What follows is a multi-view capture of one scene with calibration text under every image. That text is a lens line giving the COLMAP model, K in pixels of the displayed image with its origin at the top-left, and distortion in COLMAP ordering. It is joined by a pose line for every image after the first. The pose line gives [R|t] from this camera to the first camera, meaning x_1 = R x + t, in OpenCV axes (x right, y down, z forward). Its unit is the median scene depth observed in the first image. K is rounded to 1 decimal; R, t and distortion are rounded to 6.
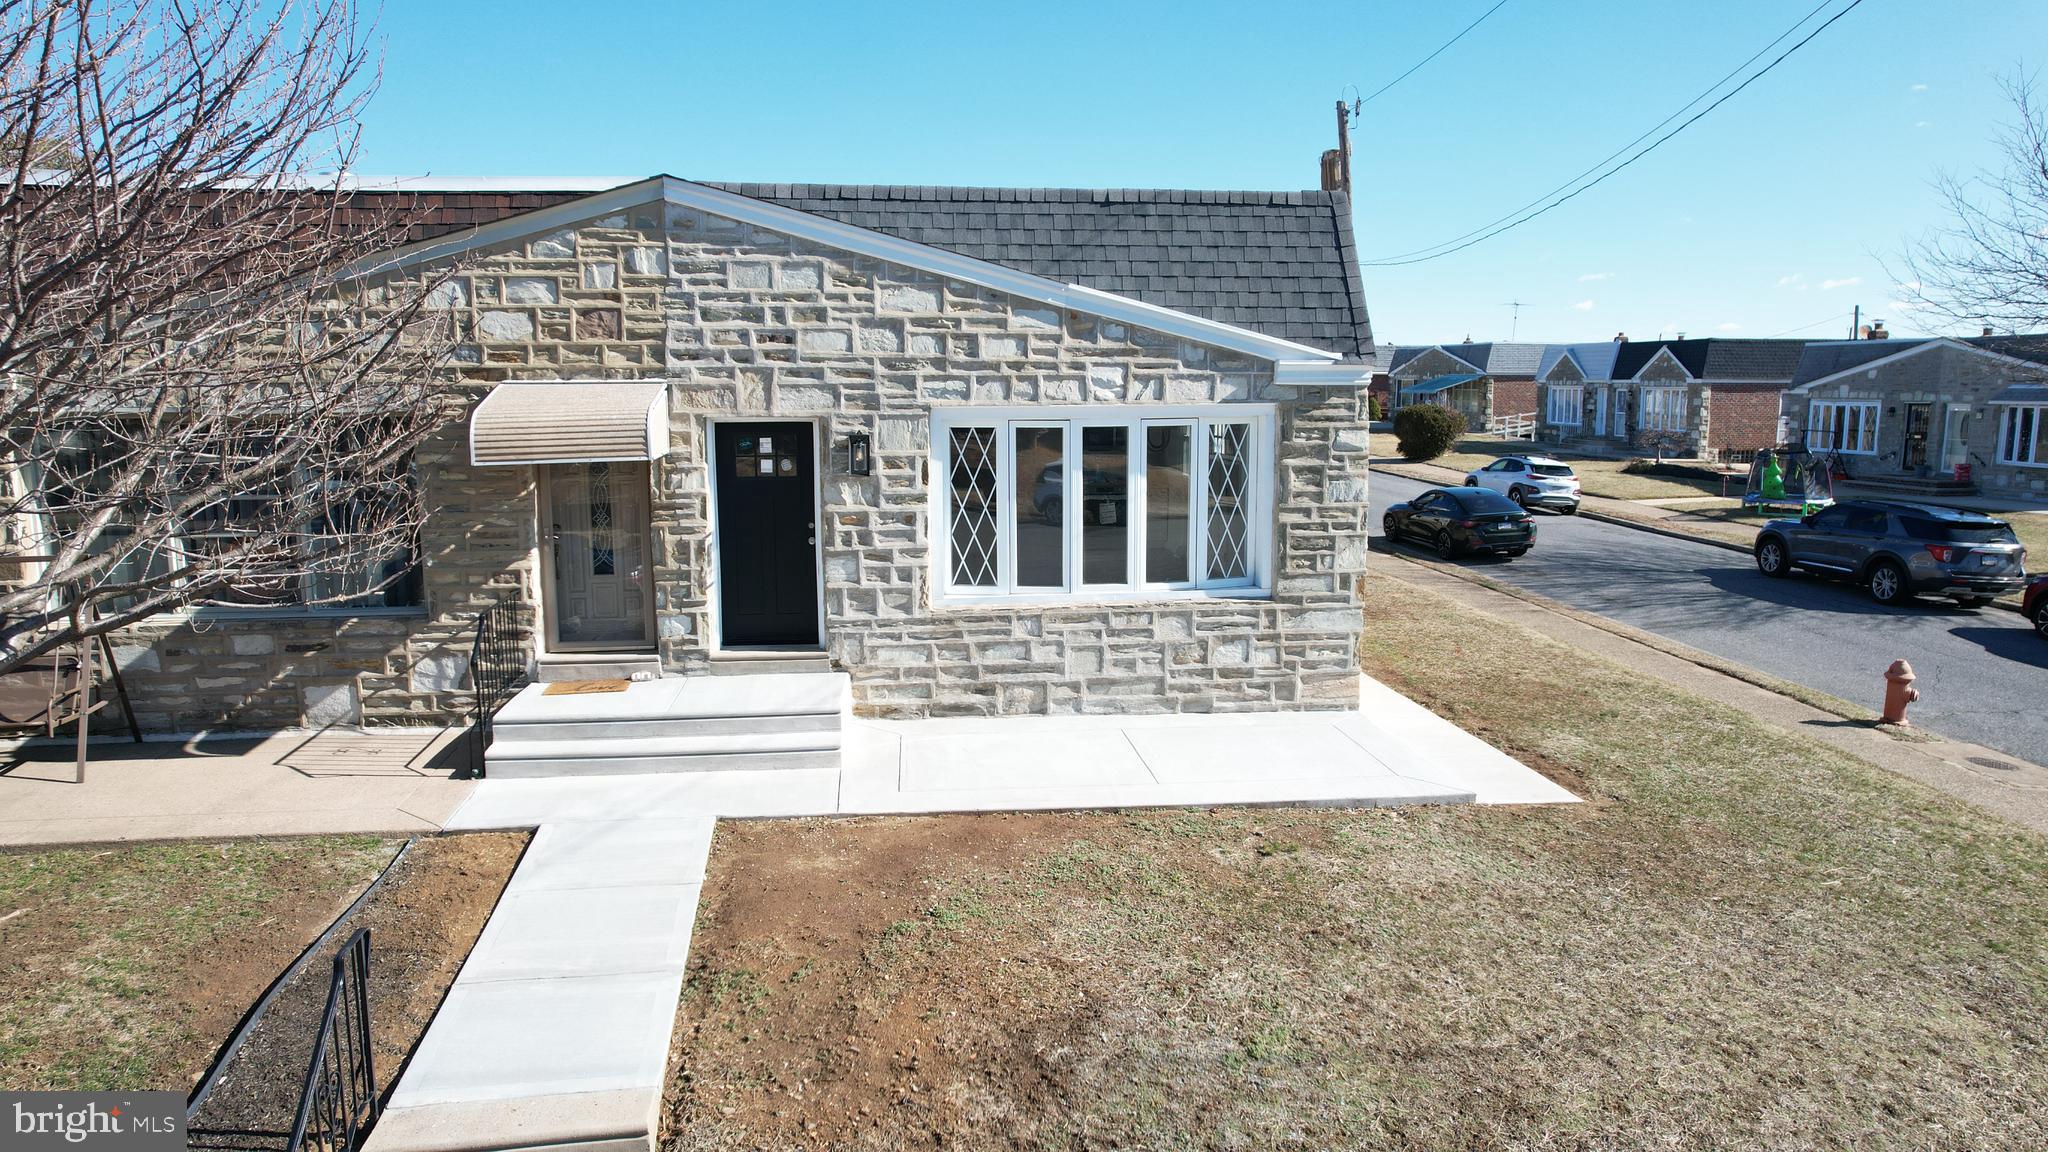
lens RADIAL K [[1291.8, 0, 1021.2], [0, 1291.8, 575.8], [0, 0, 1]] dist [-0.046153, 0.029946]
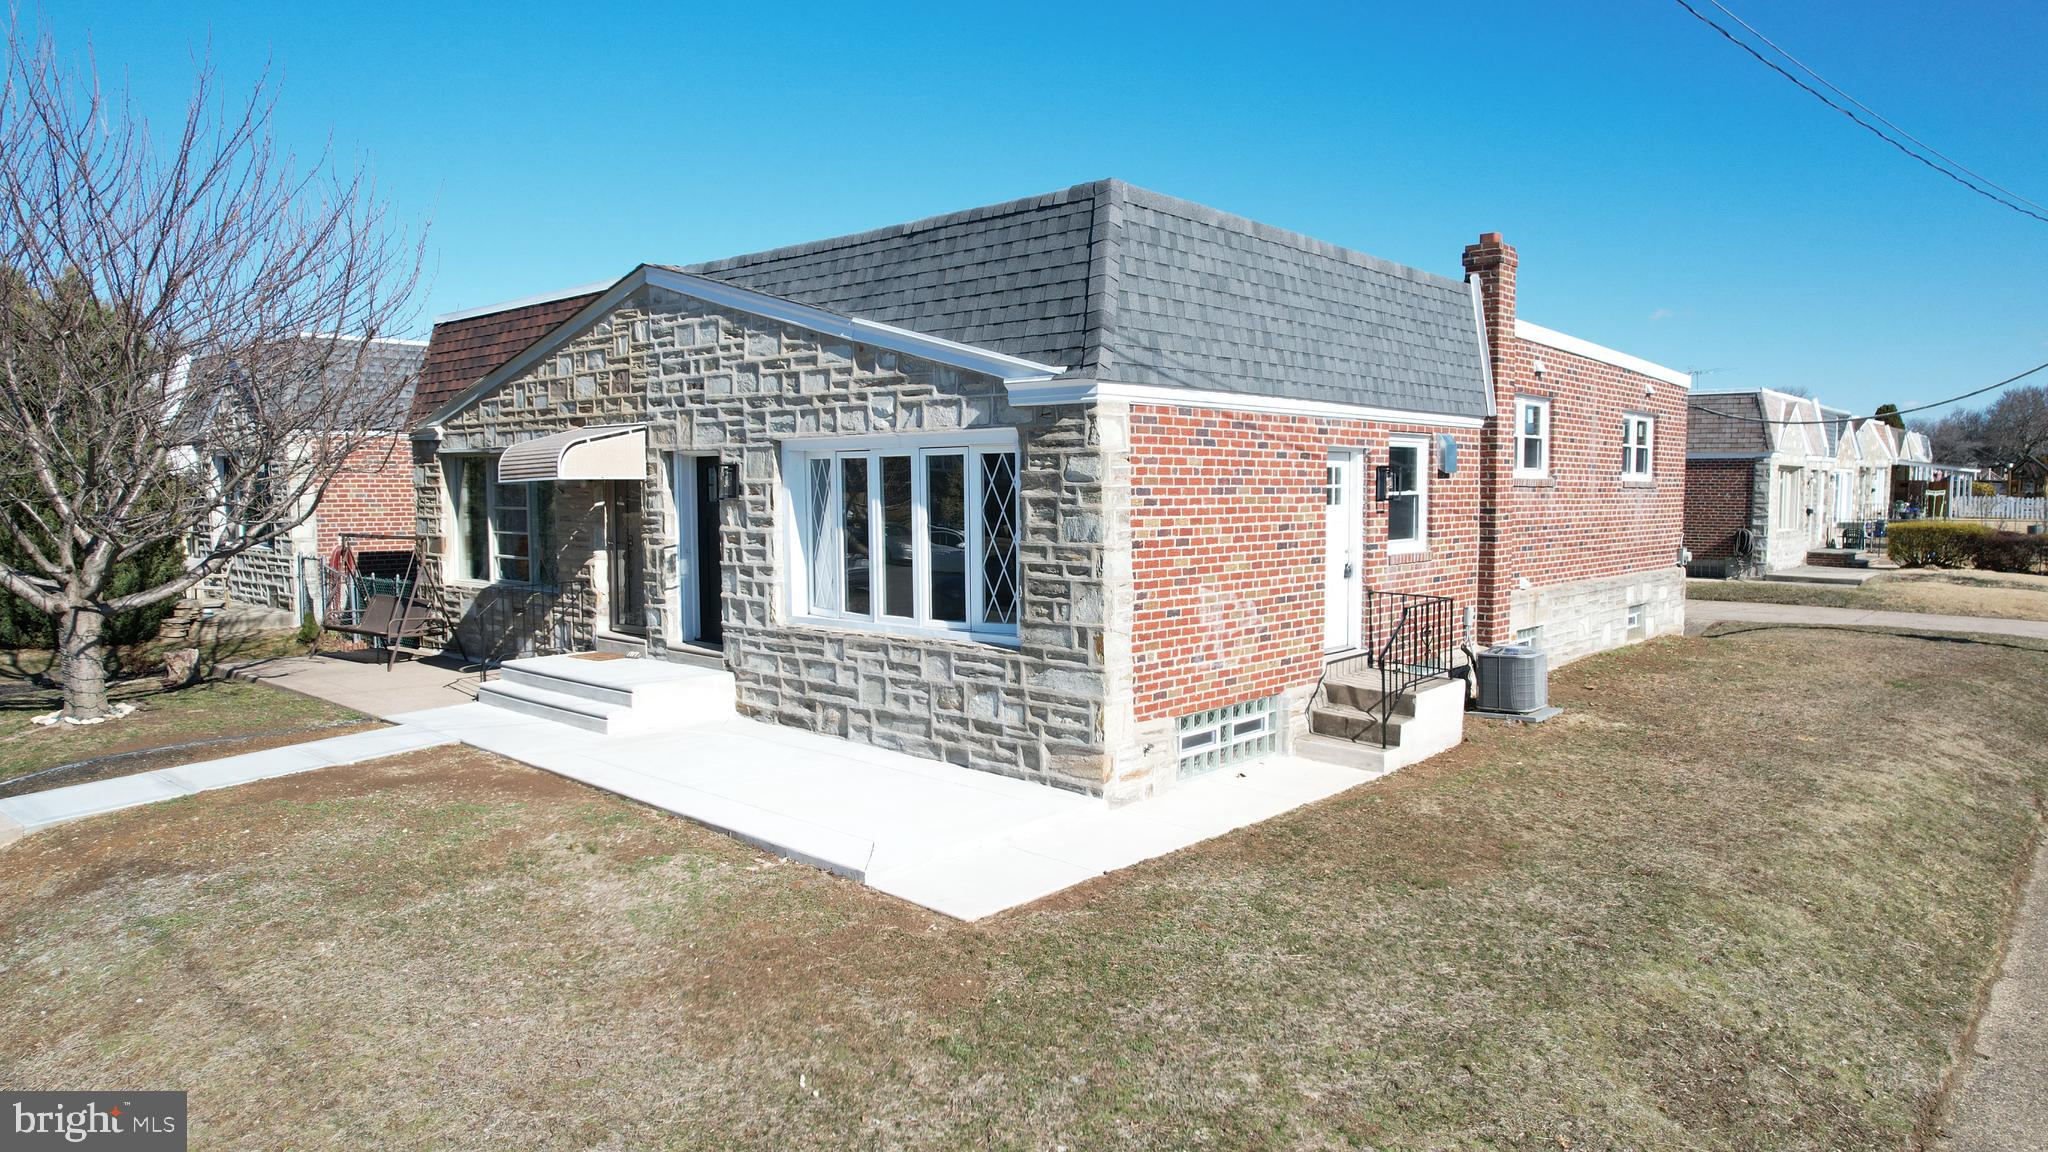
lens RADIAL K [[1291.8, 0, 1034.8], [0, 1291.8, 574.8], [0, 0, 1]] dist [-0.046153, 0.029946]
pose [[0.655837, 0.053712, -0.752990, 0.905354], [-0.112525, 0.993278, -0.027154, -0.010231], [0.746469, 0.102539, 0.657472, 0.444107]]
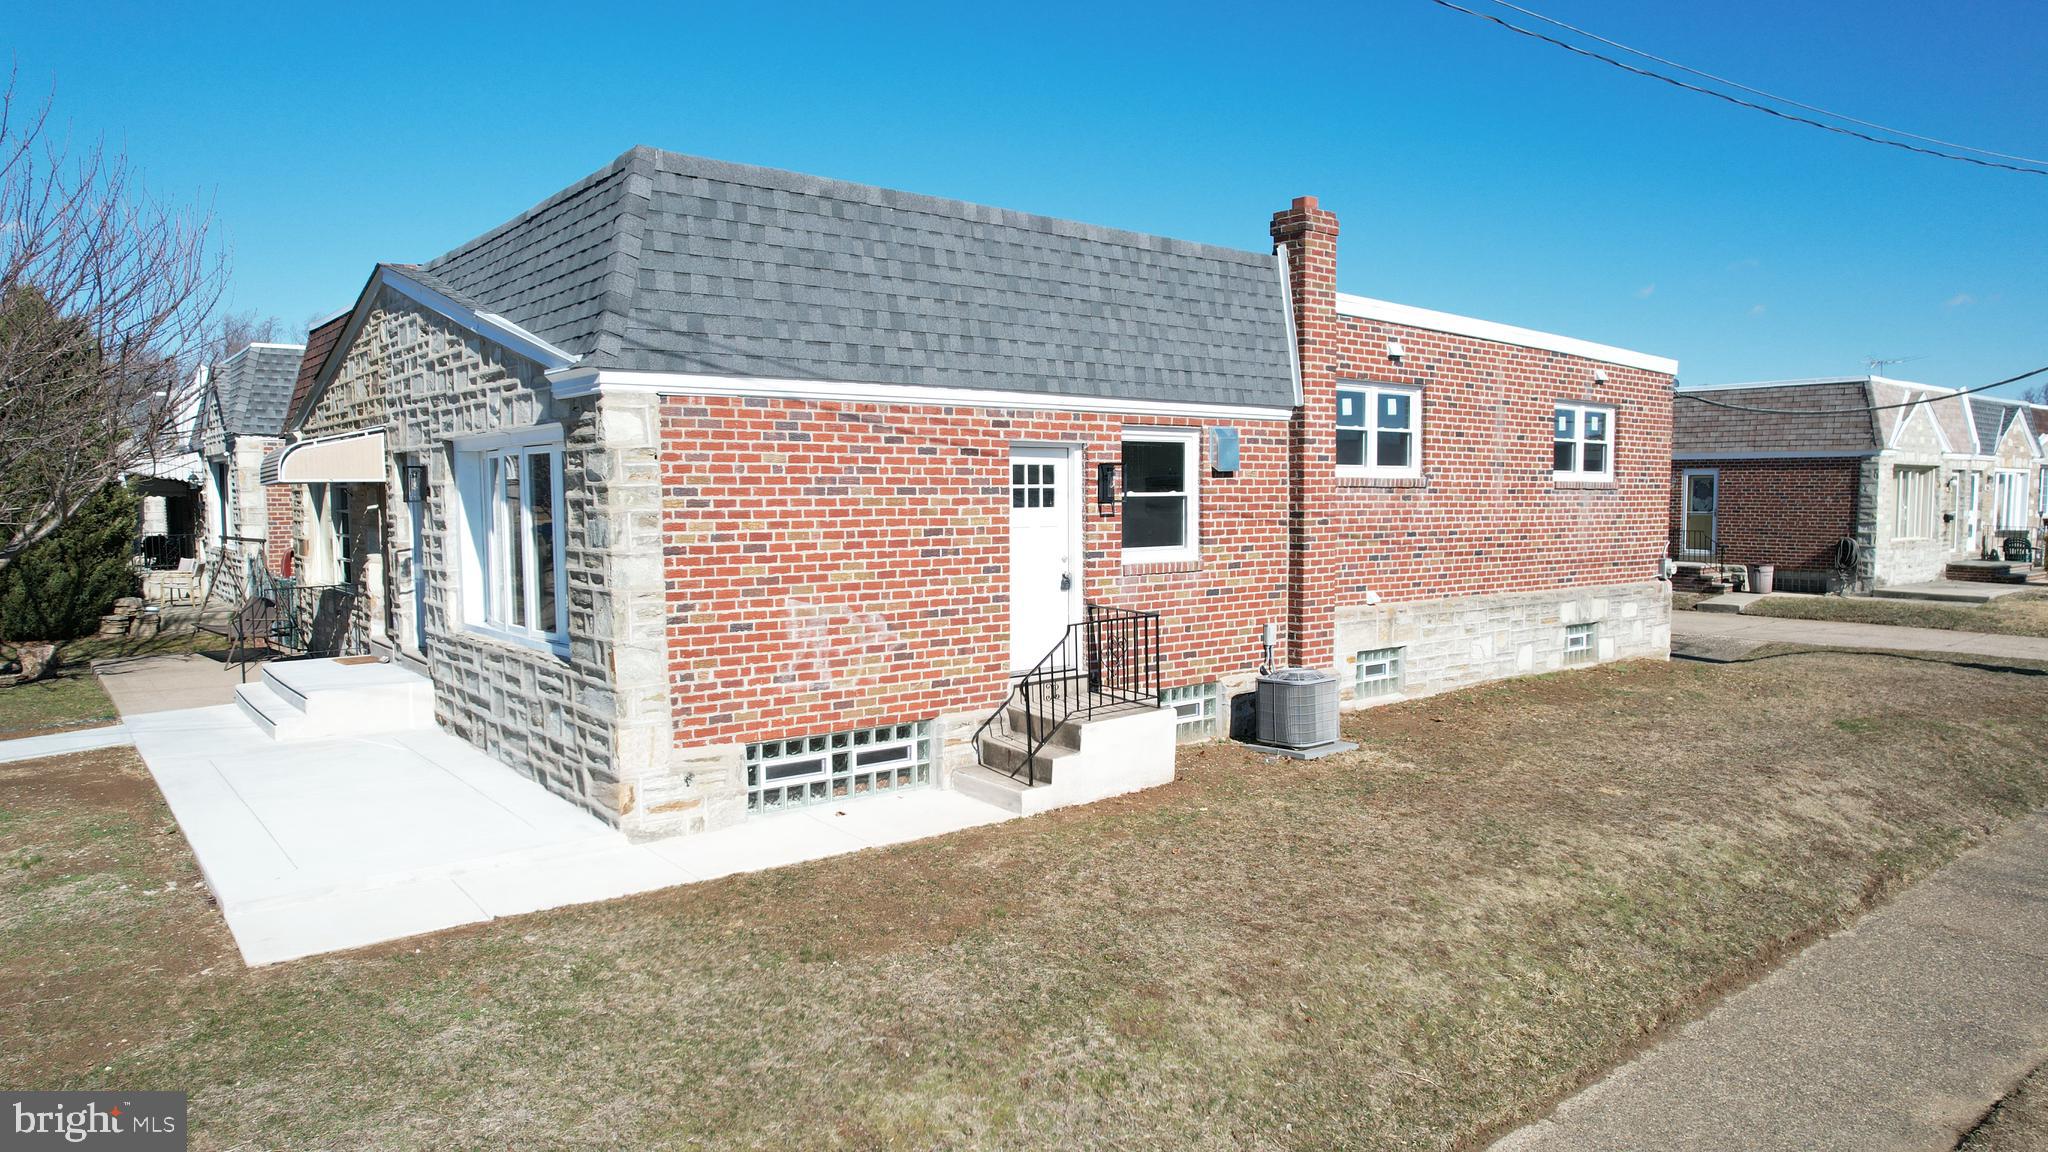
lens RADIAL K [[1291.8, 0, 1030.8], [0, 1291.8, 574.7], [0, 0, 1]] dist [-0.046153, 0.029946]
pose [[0.523016, 0.055639, -0.850505, 1.078213], [-0.124997, 0.992085, -0.011966, -0.066985], [0.843107, 0.112569, 0.525831, 0.852708]]
